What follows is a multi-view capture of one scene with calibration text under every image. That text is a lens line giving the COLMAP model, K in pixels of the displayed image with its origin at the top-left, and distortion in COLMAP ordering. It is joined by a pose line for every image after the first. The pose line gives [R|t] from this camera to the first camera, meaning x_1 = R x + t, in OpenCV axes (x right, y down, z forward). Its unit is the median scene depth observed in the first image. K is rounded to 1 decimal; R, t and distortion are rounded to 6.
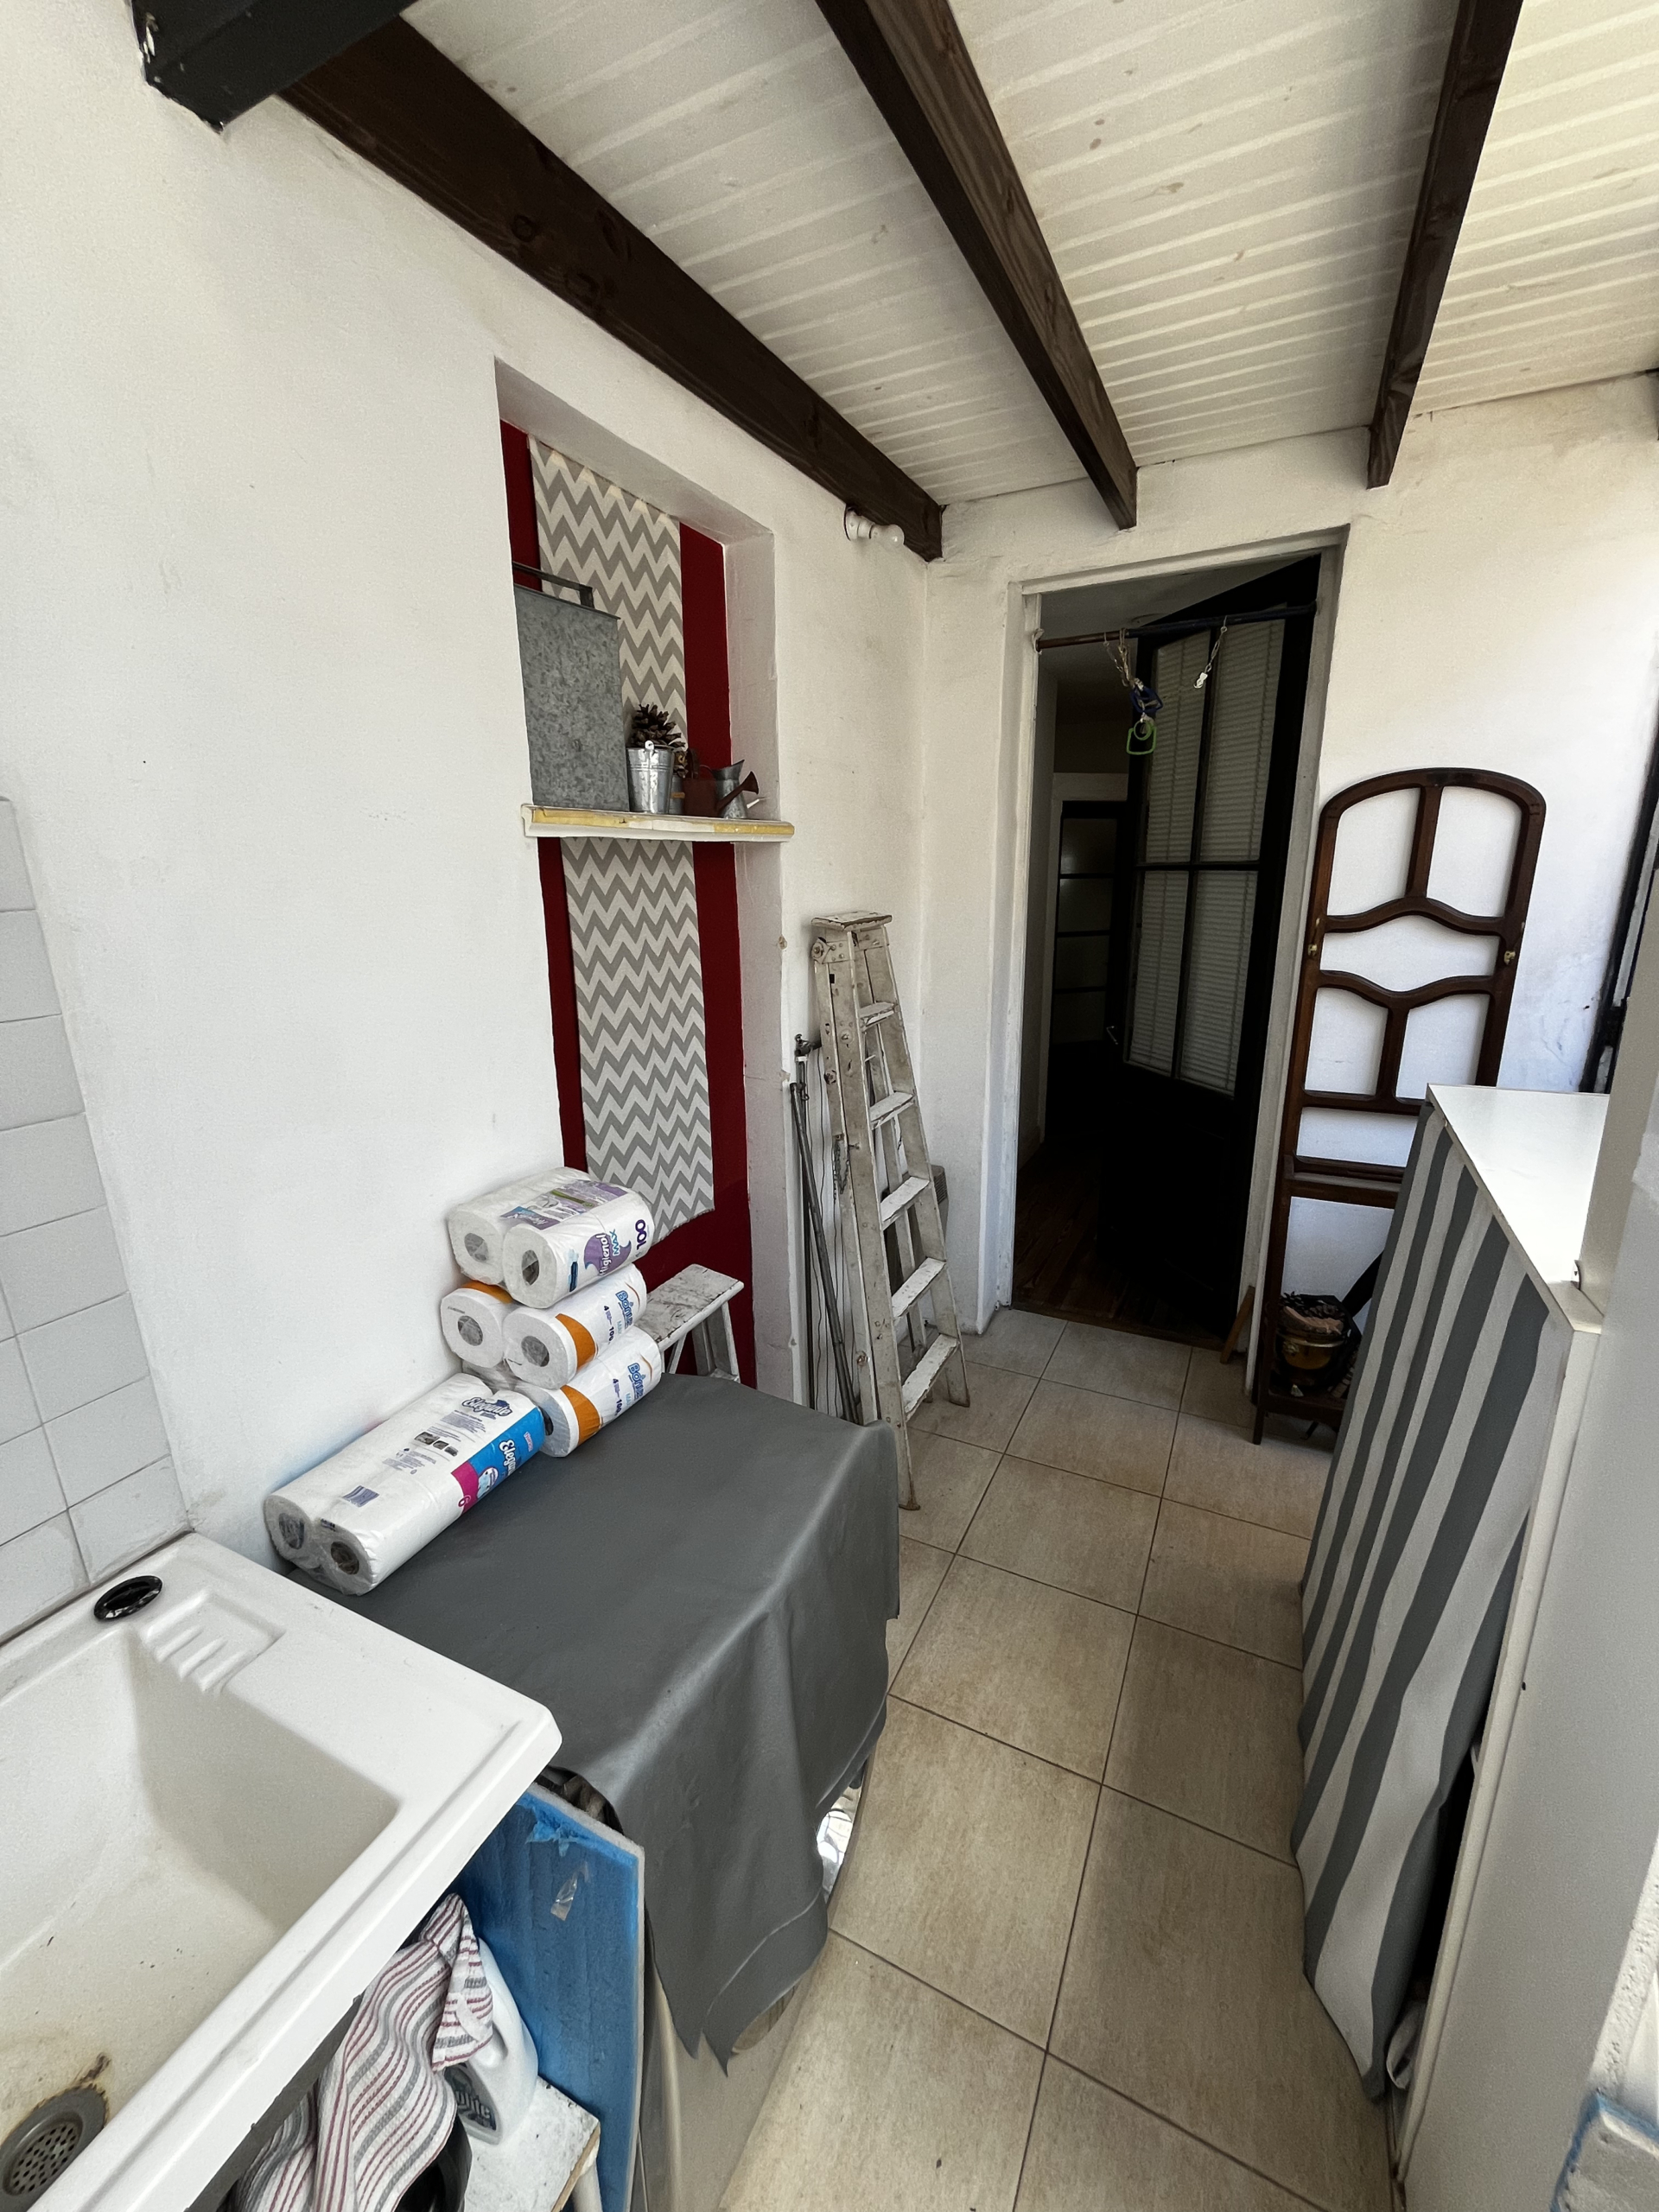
lens RADIAL K [[897.2, 0, 828.4], [0, 897.2, 1107.6], [0, 0, 1]] dist [-0.000130, -0.000573]
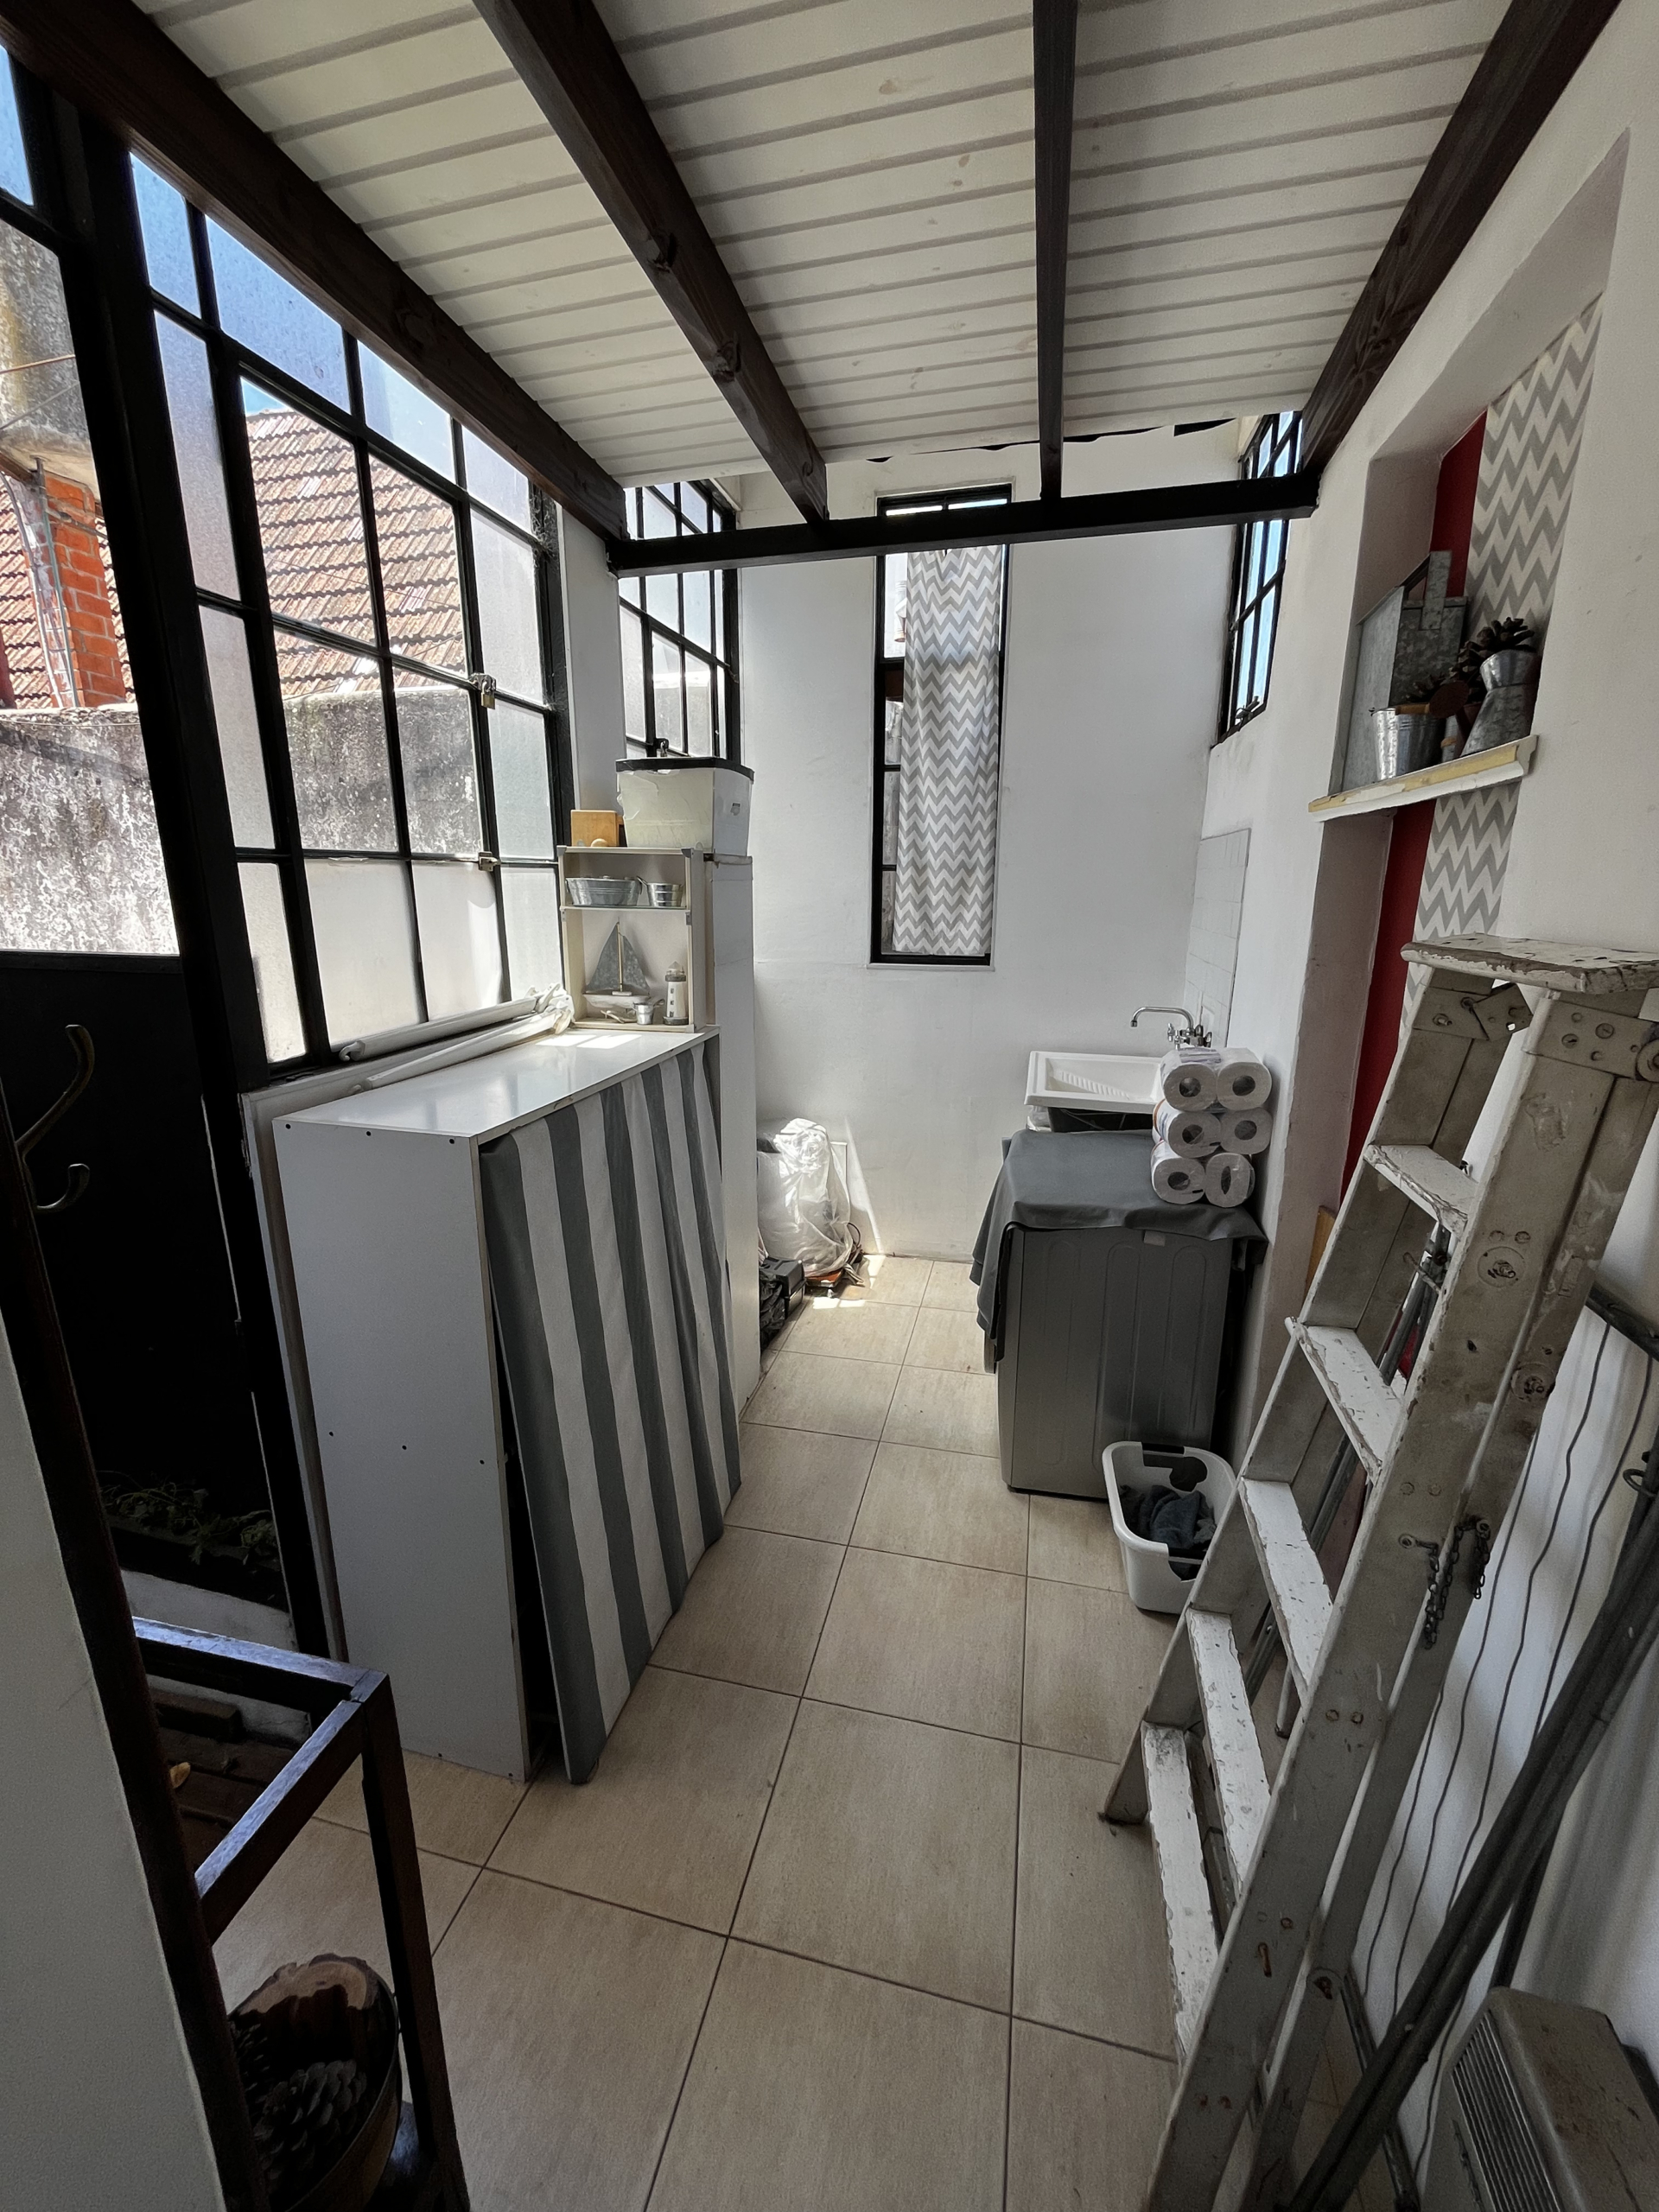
lens RADIAL K [[897.2, 0, 828.4], [0, 897.2, 1107.6], [0, 0, 1]] dist [-0.000130, -0.000573]
pose [[-0.974016, 0.069980, -0.215396, 0.517542], [-0.043448, 0.875663, 0.480964, -0.409483], [0.222272, 0.477825, -0.849869, 1.637213]]
